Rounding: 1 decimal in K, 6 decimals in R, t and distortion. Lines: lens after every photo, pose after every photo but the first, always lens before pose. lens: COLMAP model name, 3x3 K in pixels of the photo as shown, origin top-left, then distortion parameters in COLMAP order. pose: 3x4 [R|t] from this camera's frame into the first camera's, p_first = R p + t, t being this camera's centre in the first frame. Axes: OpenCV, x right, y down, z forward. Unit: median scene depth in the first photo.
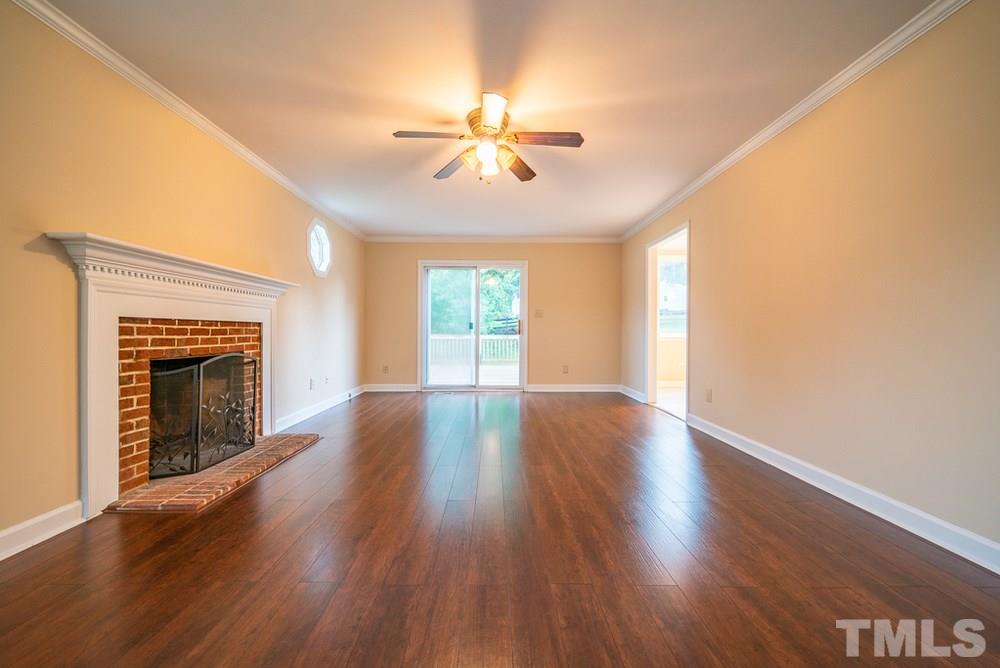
lens RADIAL K [[402.7, 0, 500.0], [0, 402.7, 334.0], [0, 0, 1]] dist [0.000545, -0.000004]
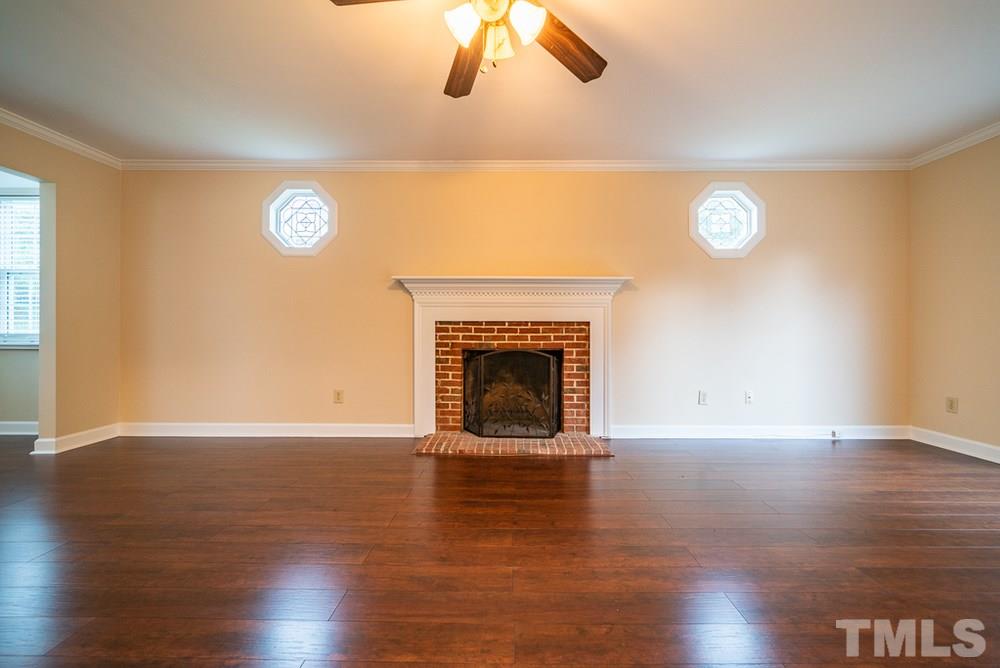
lens RADIAL K [[400.3, 0, 500.0], [0, 400.3, 334.0], [0, 0, 1]] dist [0.000262, 0.000072]
pose [[-0.018281, 0.003016, -0.999828, 0.520970], [-0.008496, 0.999959, 0.003172, 0.001580], [0.999797, 0.008552, -0.018254, 1.016656]]
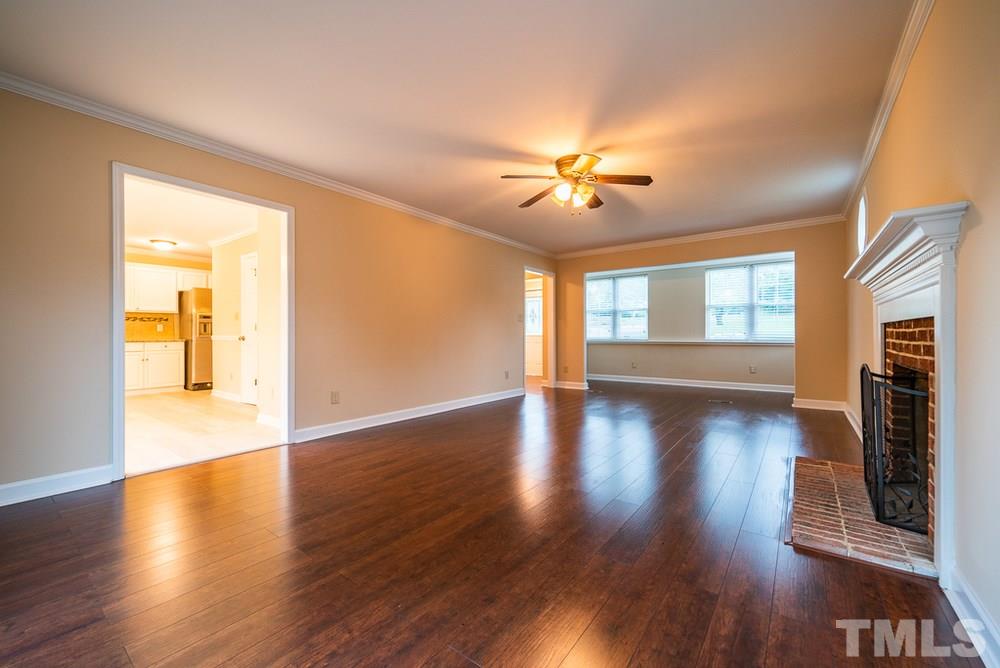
lens RADIAL K [[398.3, 0, 500.0], [0, 398.3, 334.0], [0, 0, 1]] dist [0.001820, 0.000201]
pose [[-0.789842, 0.002274, 0.613306, -0.608621], [0.004317, 0.999989, 0.001852, -0.014138], [-0.613295, 0.004111, -0.789844, 2.126523]]
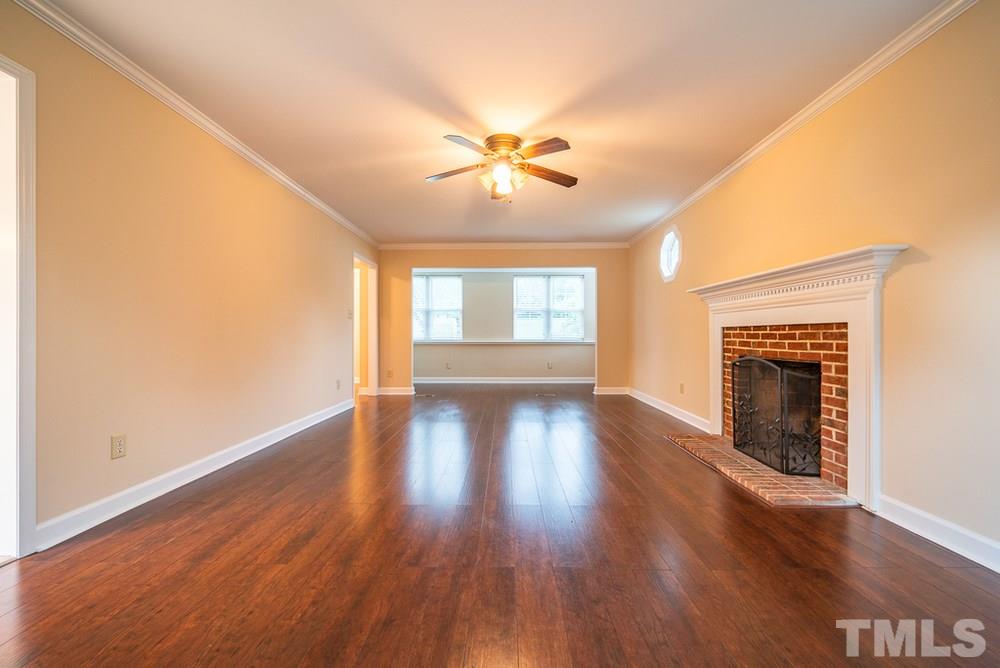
lens RADIAL K [[402.7, 0, 500.0], [0, 402.7, 334.0], [0, 0, 1]] dist [0.000545, -0.000004]
pose [[-0.999599, -0.001478, 0.028262, -0.053475], [-0.001435, 0.999998, 0.001539, -0.012192], [-0.028265, 0.001497, -0.999599, 2.137817]]
